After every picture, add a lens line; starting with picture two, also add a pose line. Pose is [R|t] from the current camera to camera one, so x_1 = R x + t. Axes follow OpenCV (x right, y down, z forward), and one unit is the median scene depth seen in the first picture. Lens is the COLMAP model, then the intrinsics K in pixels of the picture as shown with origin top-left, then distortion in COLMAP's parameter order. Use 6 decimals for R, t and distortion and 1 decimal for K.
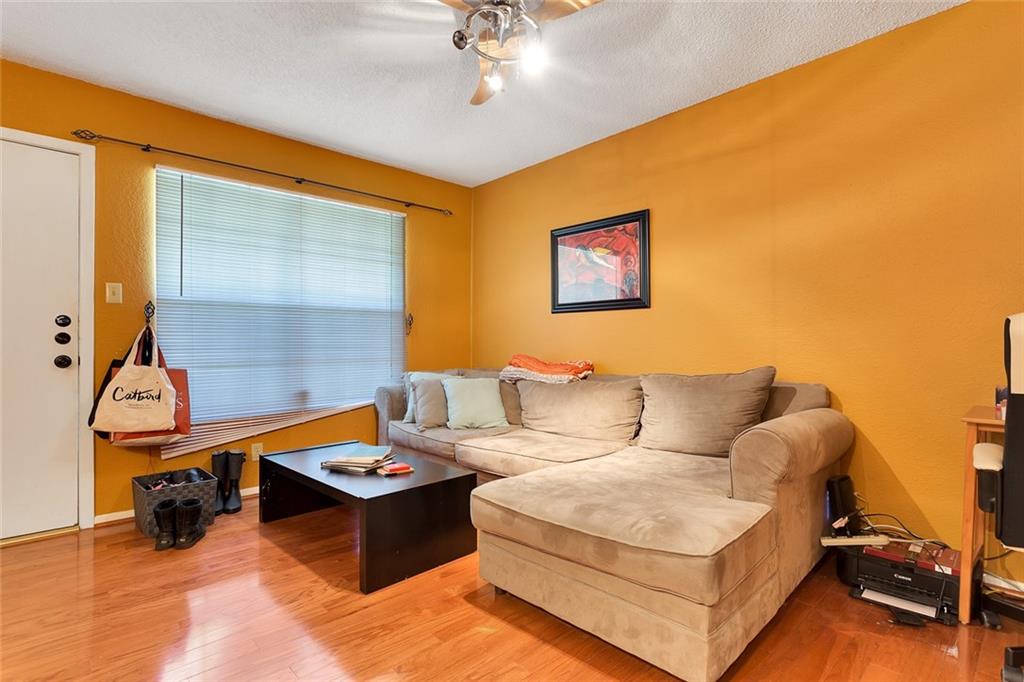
lens RADIAL K [[488.8, 0, 498.1], [0, 488.8, 348.0], [0, 0, 1]] dist [-0.003193, 0.002982]
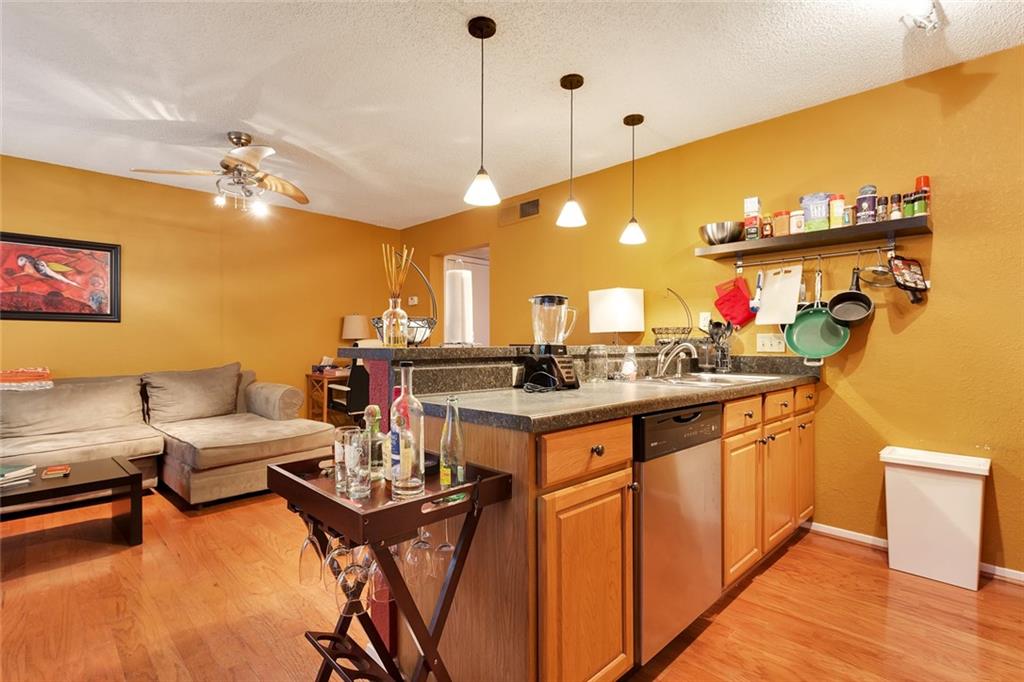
lens RADIAL K [[488.8, 0, 518.3], [0, 488.8, 345.8], [0, 0, 1]] dist [-0.003193, 0.002982]
pose [[-0.035732, -0.009762, 0.999314, -0.992190], [0.010642, 0.999892, 0.010149, -0.022613], [-0.999305, 0.010997, -0.035624, 0.008199]]
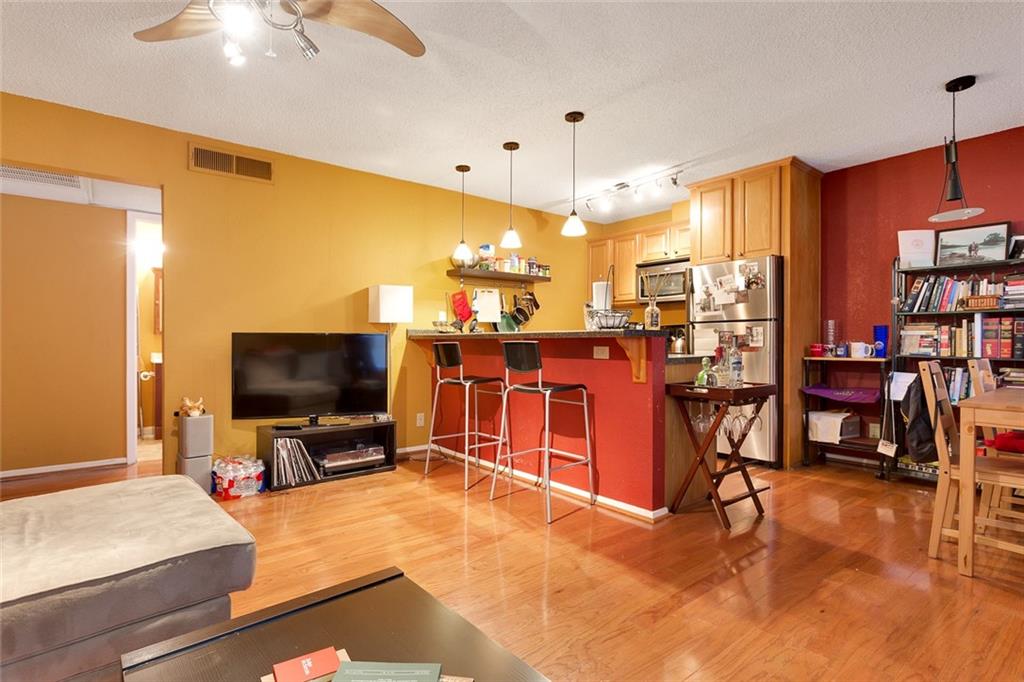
lens RADIAL K [[488.8, 0, 494.2], [0, 488.8, 348.6], [0, 0, 1]] dist [-0.003193, 0.002982]
pose [[-0.994542, -0.005098, 0.104210, -0.290910], [-0.002331, 0.999642, 0.026655, -0.007164], [-0.104309, 0.026266, -0.994198, 1.001750]]
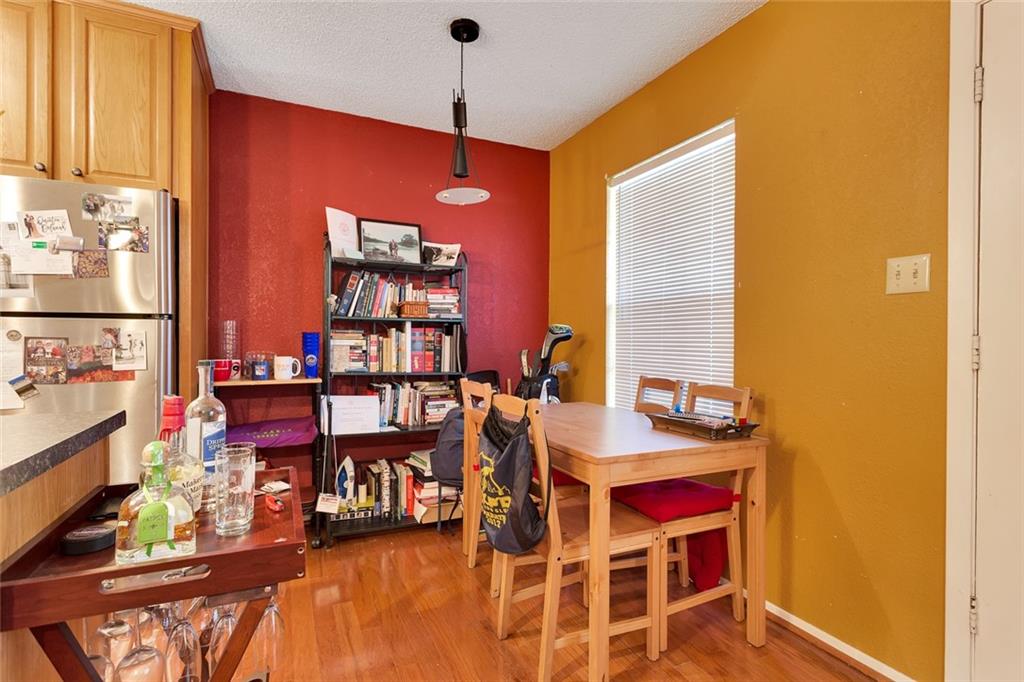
lens RADIAL K [[488.8, 0, 517.6], [0, 488.8, 345.7], [0, 0, 1]] dist [-0.003193, 0.002982]
pose [[-0.307878, 0.008170, -0.951391, -0.388430], [-0.019152, 0.999707, 0.014783, -0.027649], [0.951233, 0.022772, -0.307632, 0.377860]]
